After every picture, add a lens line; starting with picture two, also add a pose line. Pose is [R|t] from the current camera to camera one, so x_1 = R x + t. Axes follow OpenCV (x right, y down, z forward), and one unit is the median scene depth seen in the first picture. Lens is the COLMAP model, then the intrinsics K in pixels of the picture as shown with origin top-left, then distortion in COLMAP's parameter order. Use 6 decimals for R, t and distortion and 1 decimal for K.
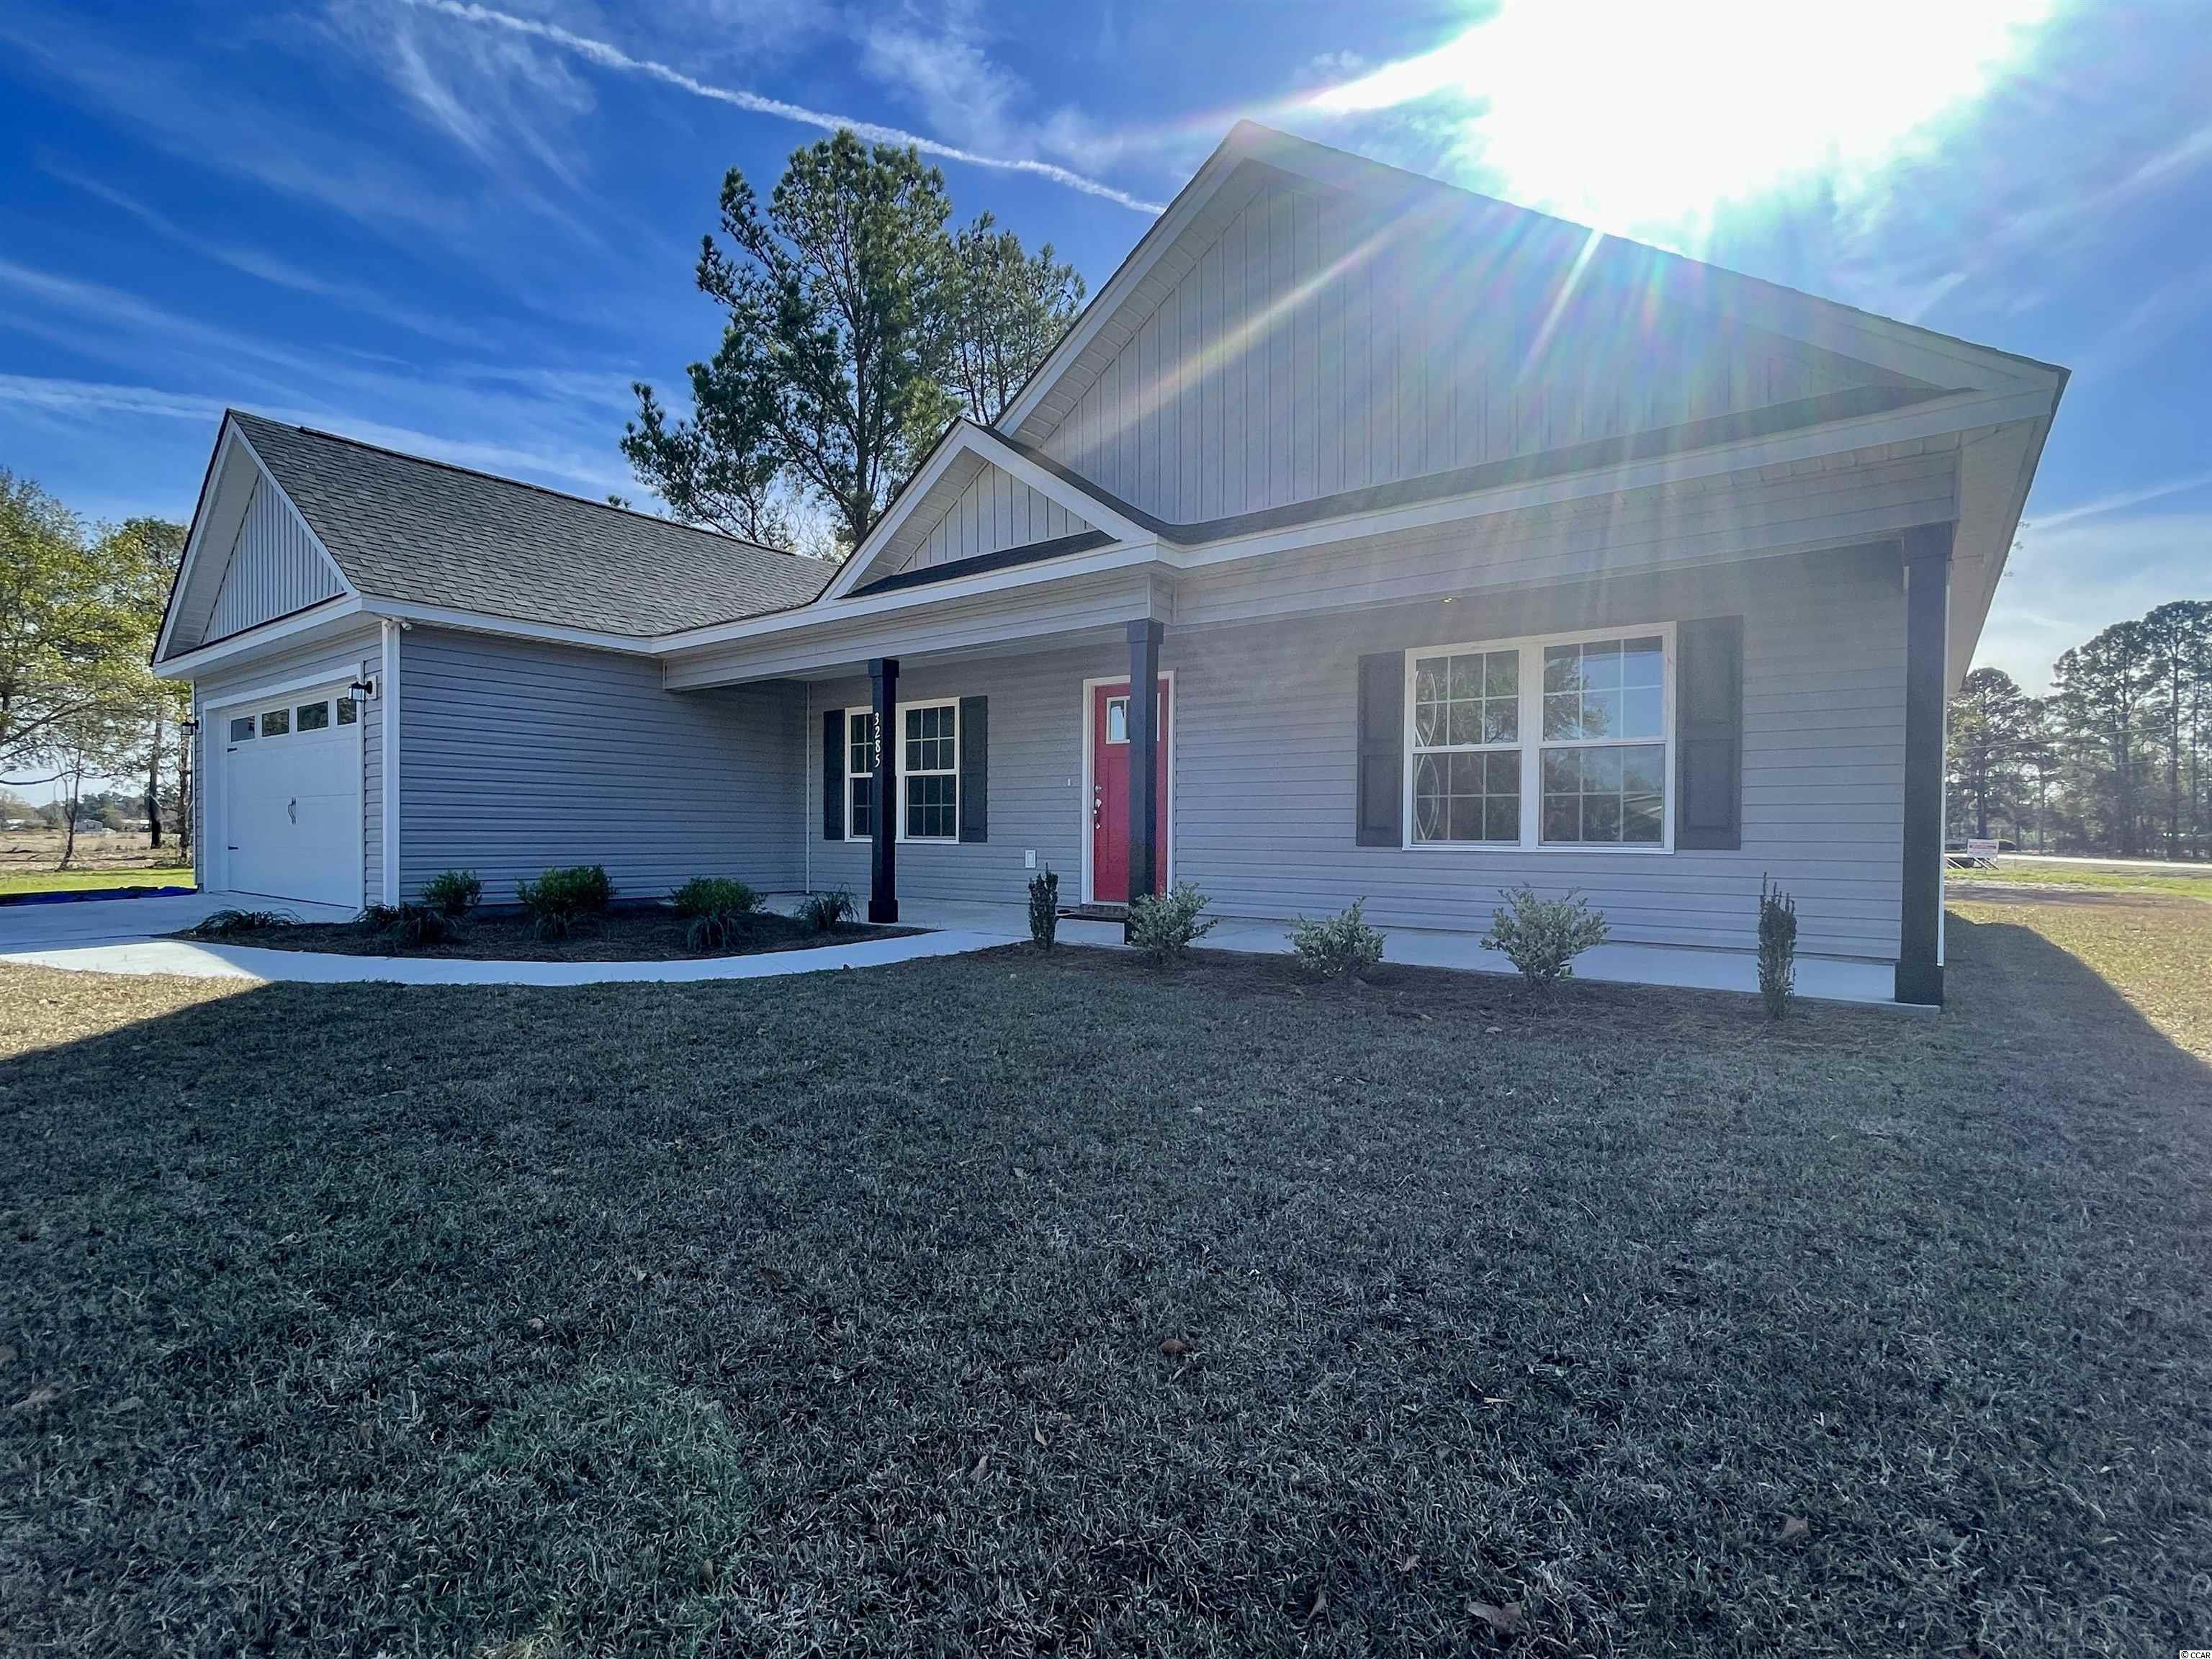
lens RADIAL K [[964.4, 0, 1106.0], [0, 964.4, 829.5], [0, 0, 1]] dist [0.000682, 0.000070]
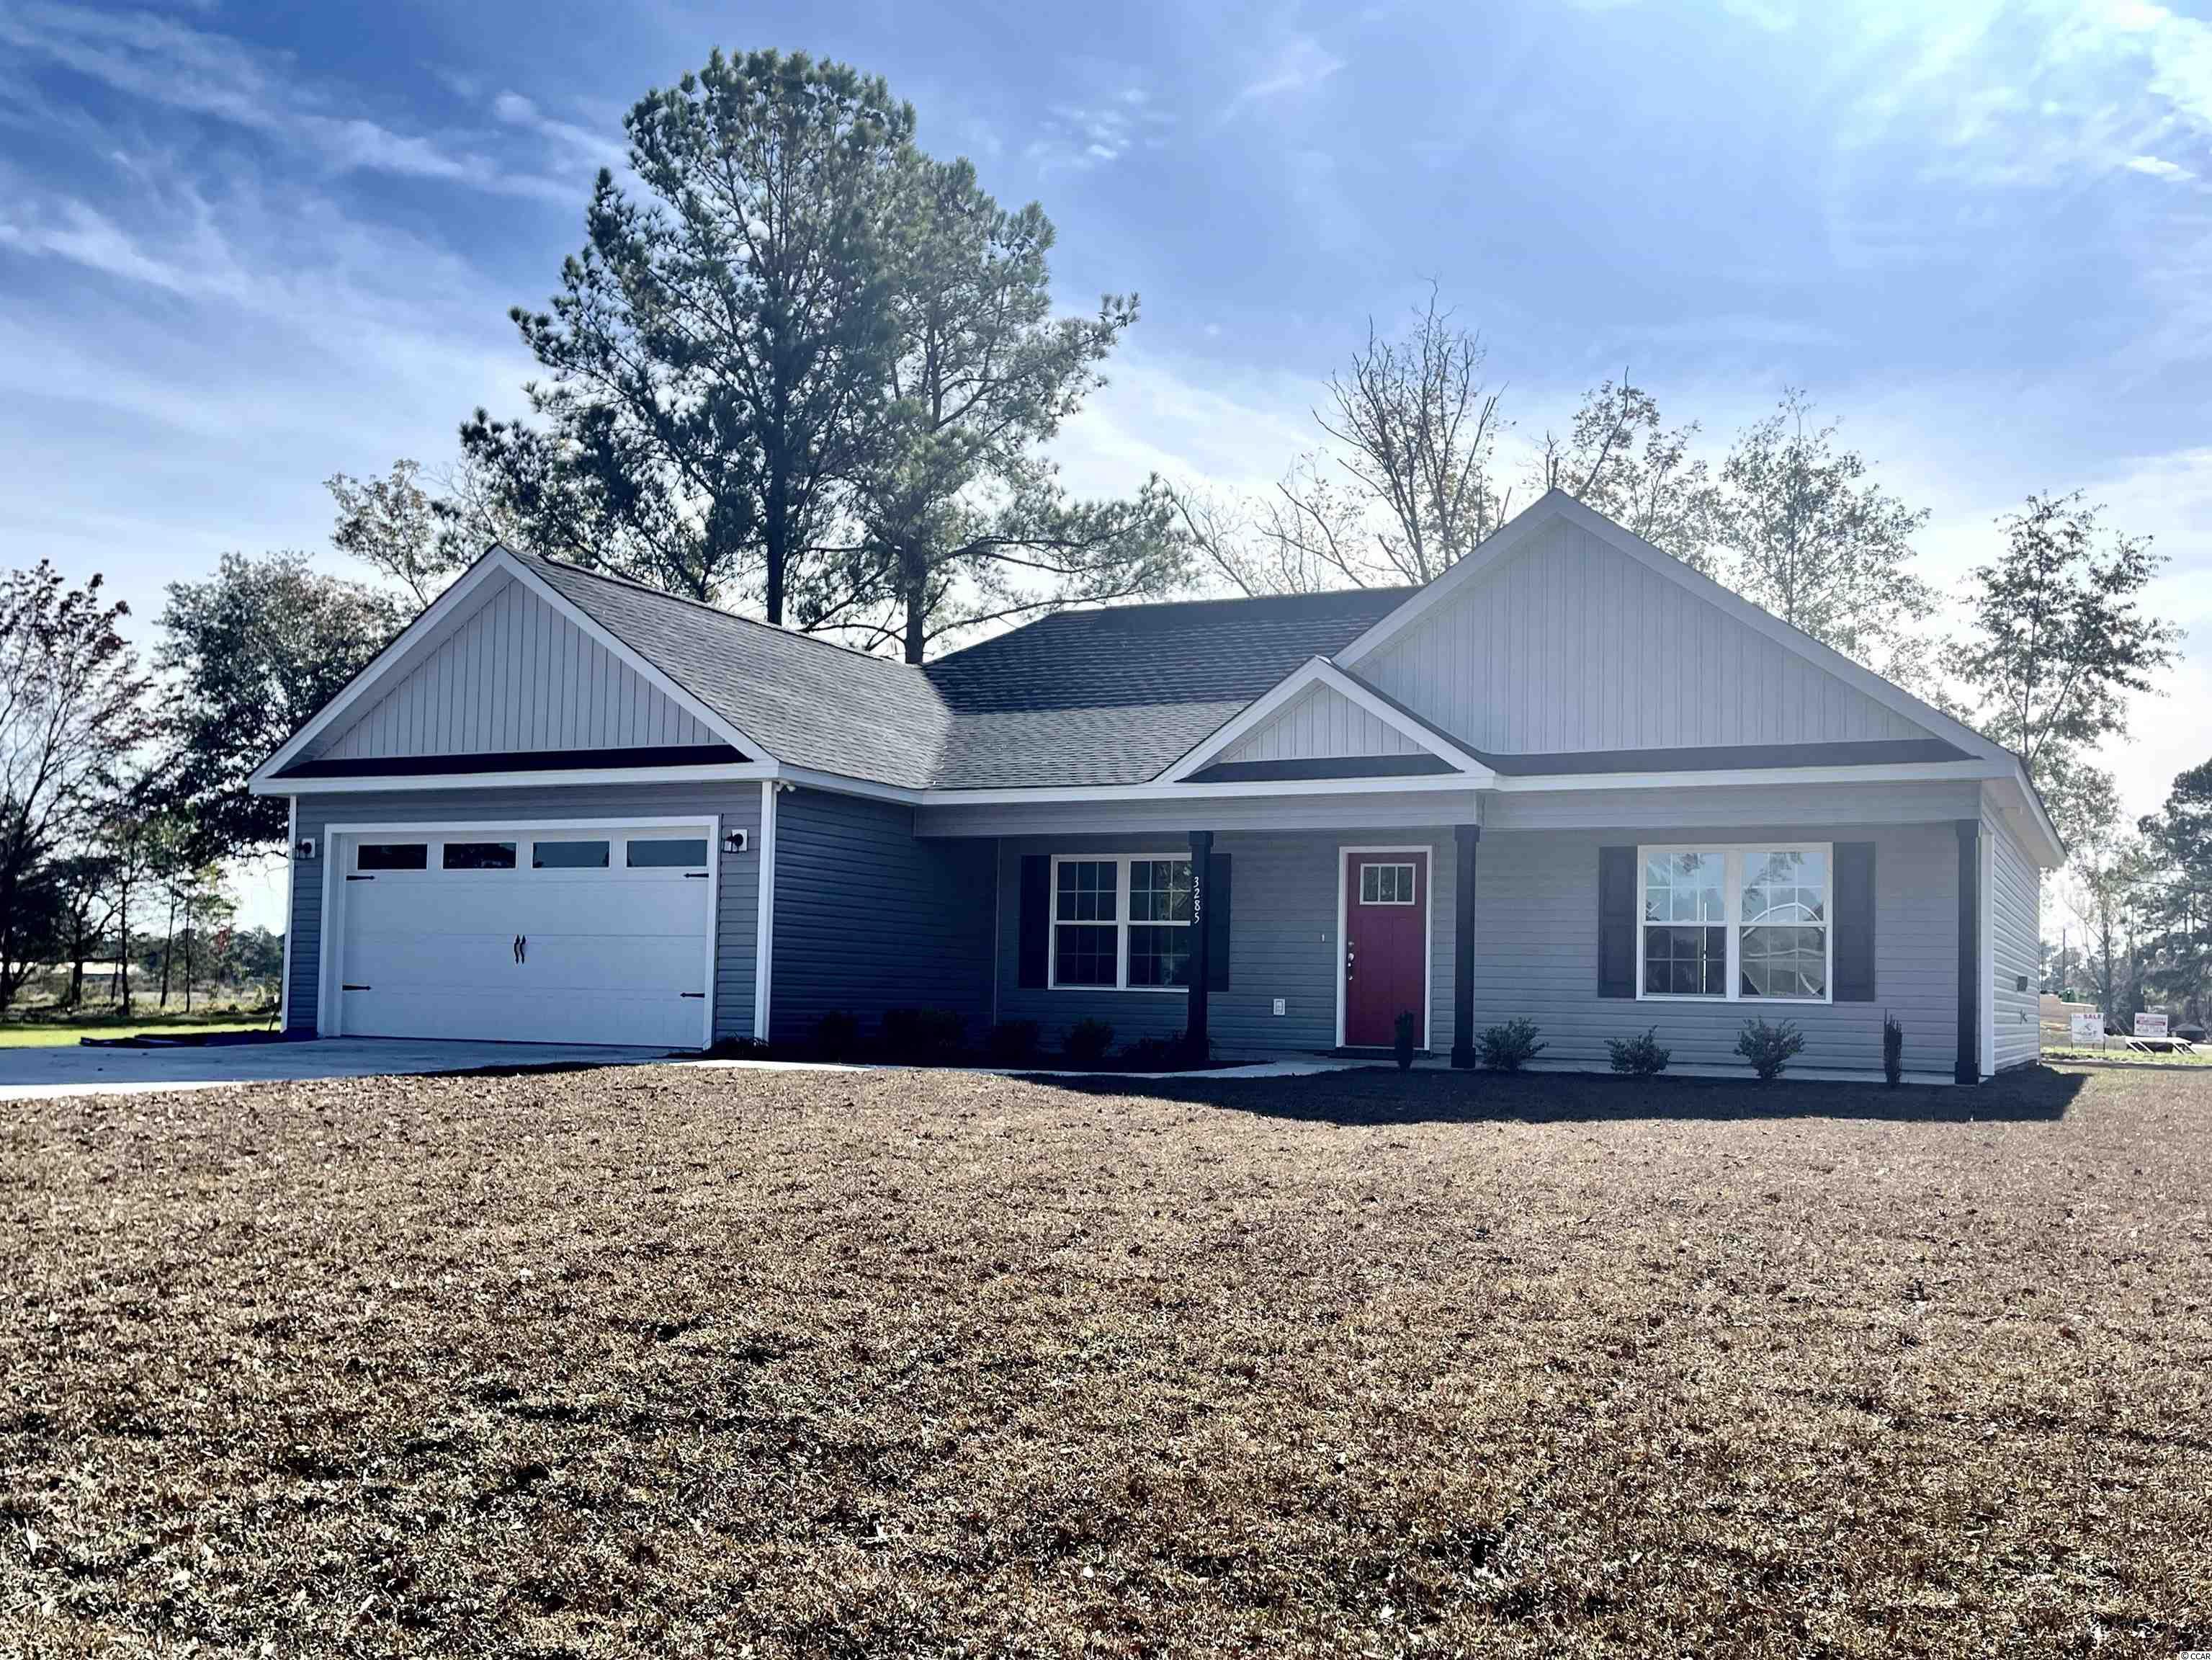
lens RADIAL K [[1850.0, 0, 1110.7], [0, 1850.0, 902.2], [0, 0, 1]] dist [0.065918, -0.003715]
pose [[0.982919, 0.025345, 0.182287, -0.774306], [-0.015690, 0.998406, -0.054213, 0.033883], [-0.183370, 0.050426, 0.981750, -1.220127]]
